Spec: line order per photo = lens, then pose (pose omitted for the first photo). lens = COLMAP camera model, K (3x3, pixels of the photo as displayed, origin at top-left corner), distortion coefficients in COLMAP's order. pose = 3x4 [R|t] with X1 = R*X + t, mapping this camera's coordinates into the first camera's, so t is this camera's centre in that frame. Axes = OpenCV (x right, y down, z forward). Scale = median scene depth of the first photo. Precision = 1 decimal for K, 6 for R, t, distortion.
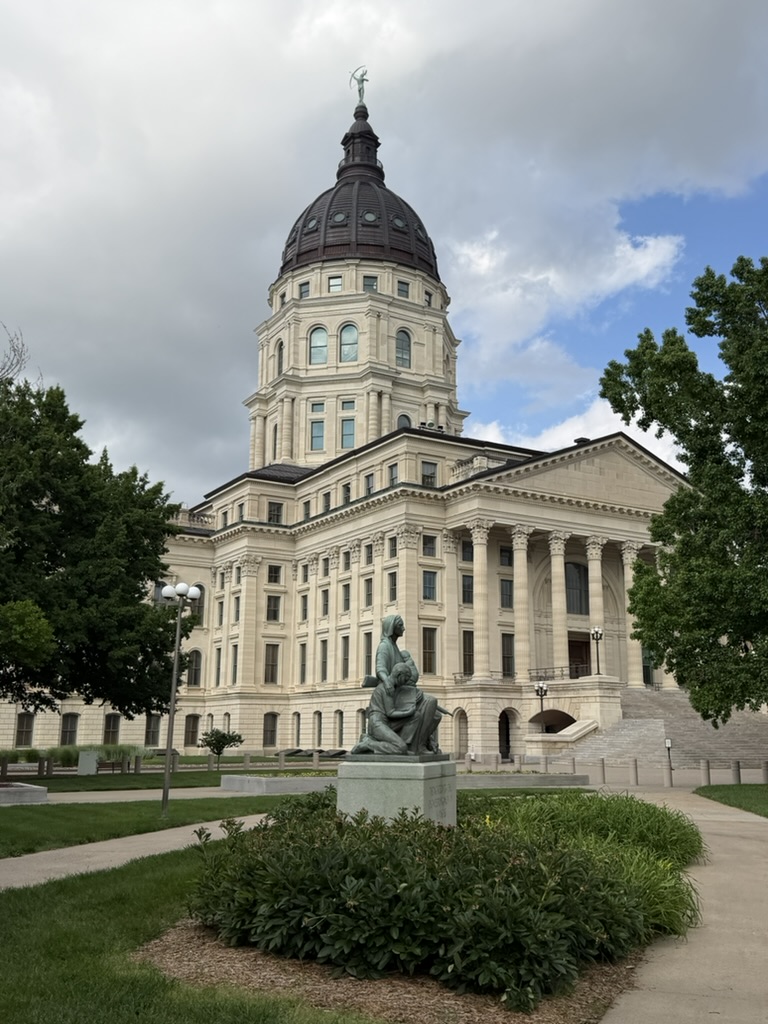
lens RADIAL K [[1007.8, 0, 413.7], [0, 1007.8, 502.6], [0, 0, 1]] dist [0.012597, 0.000000]
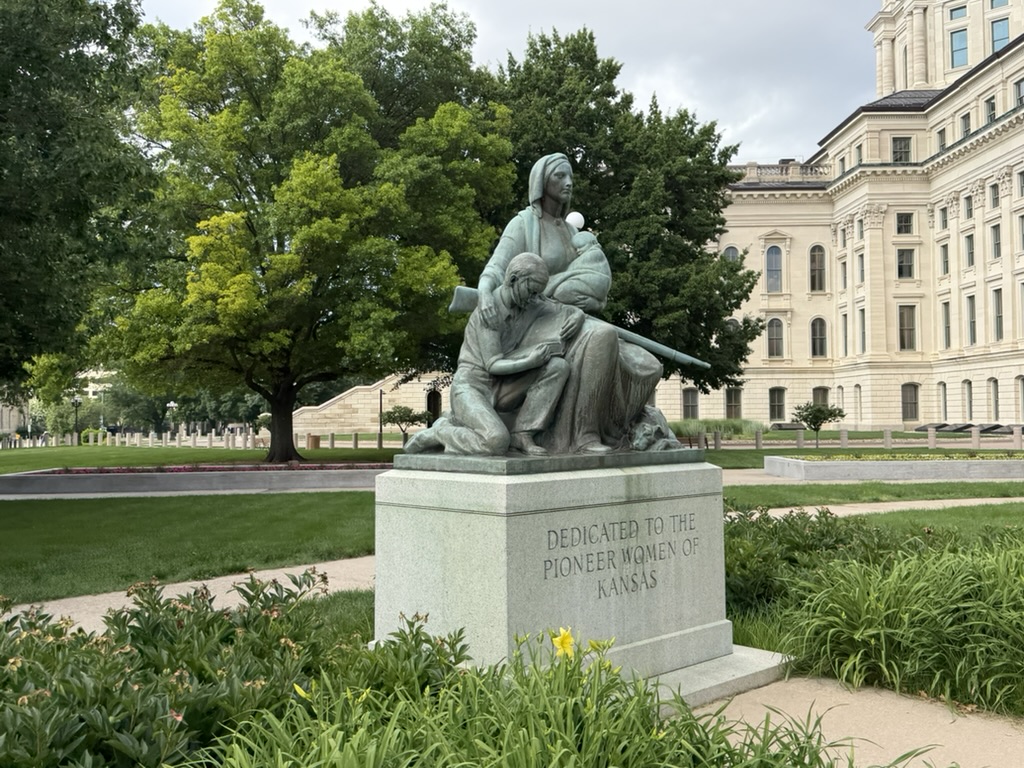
lens RADIAL K [[1007.8, 0, 505.8], [0, 1007.8, 382.8], [0, 0, 1]] dist [0.012597, 0.000000]
pose [[0.842012, -0.027244, -0.538770, 0.034186], [0.133790, 0.978068, 0.159634, 0.022091], [0.522605, -0.206496, 0.827190, 0.095568]]
